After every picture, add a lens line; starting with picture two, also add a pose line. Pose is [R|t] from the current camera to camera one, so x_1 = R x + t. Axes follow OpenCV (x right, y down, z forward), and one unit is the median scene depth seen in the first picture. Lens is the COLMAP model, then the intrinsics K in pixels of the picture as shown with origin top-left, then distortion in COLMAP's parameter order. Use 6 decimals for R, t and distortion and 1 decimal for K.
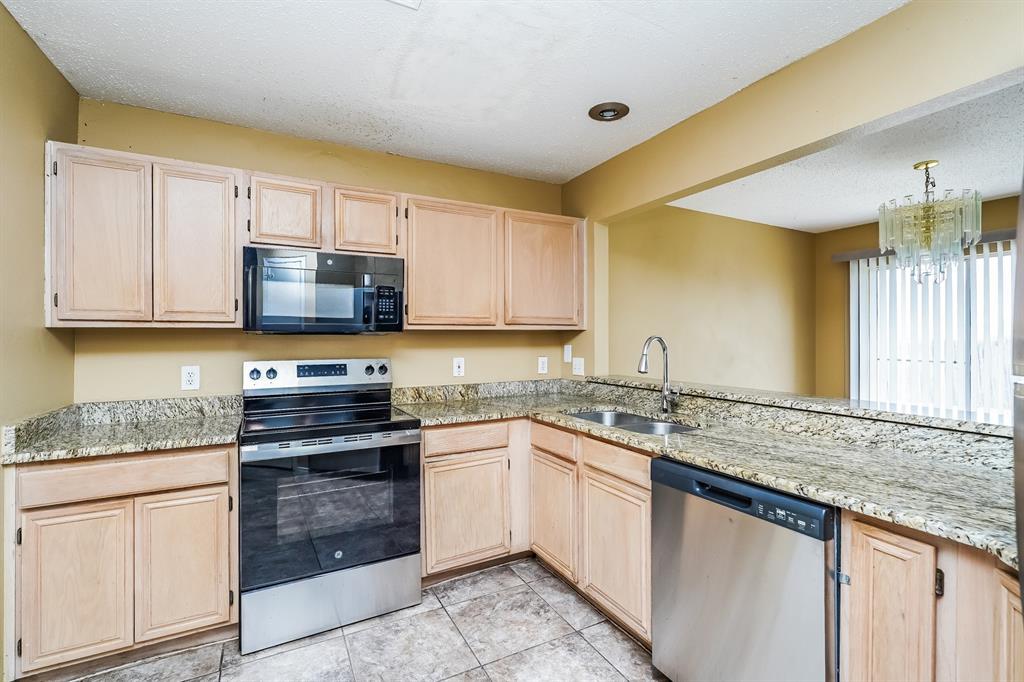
lens RADIAL K [[458.5, 0, 515.1], [0, 458.5, 335.6], [0, 0, 1]] dist [-0.001145, 0.000151]
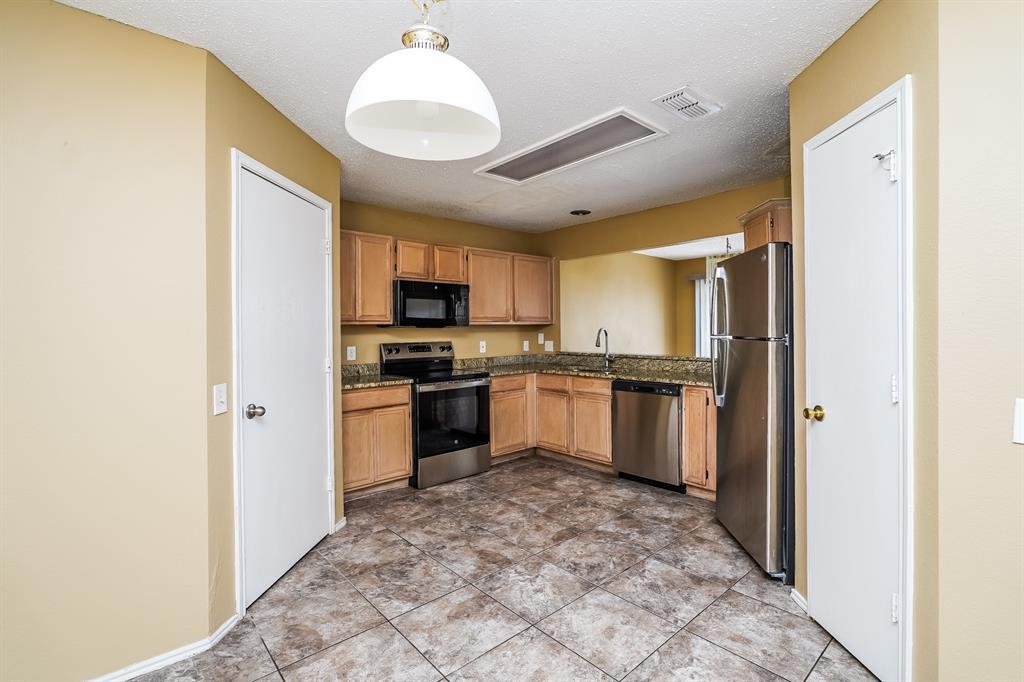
lens RADIAL K [[462.0, 0, 513.3], [0, 462.0, 328.6], [0, 0, 1]] dist [-0.000548, 0.000022]
pose [[0.971702, -0.004785, 0.236162, -0.527899], [0.003948, 0.999984, 0.004018, -0.004724], [-0.236178, -0.002972, 0.971705, -0.821421]]
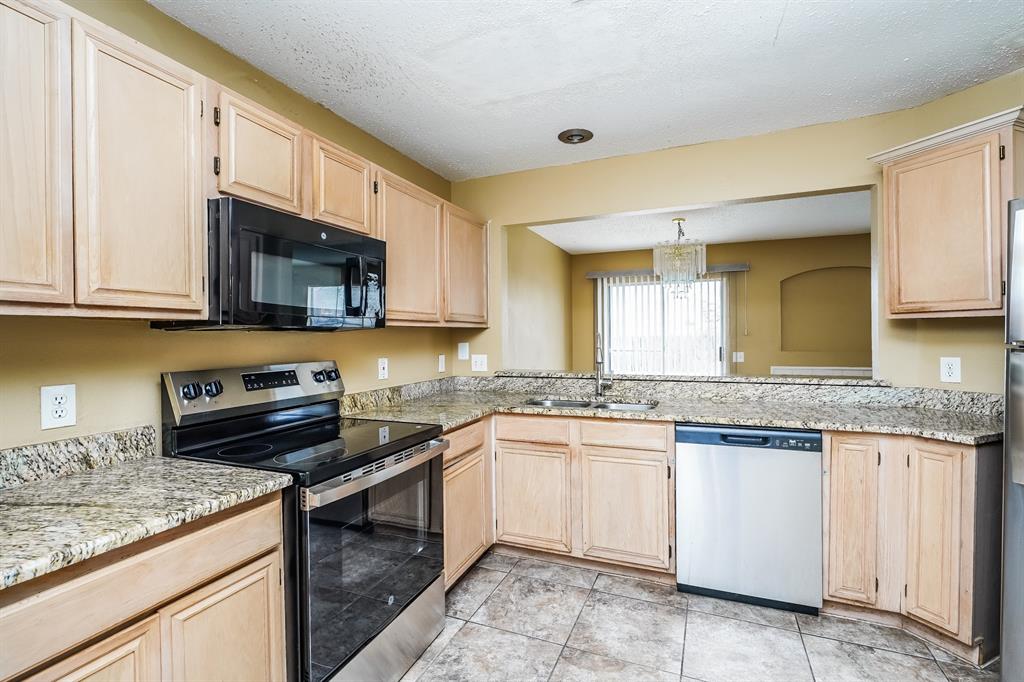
lens RADIAL K [[459.9, 0, 515.0], [0, 459.9, 339.8], [0, 0, 1]] dist [0.000426, 0.000289]
pose [[0.775386, -0.009896, 0.631410, -0.629676], [0.003963, 0.999934, 0.010805, 0.005722], [-0.631475, -0.005876, 0.775374, 0.198382]]
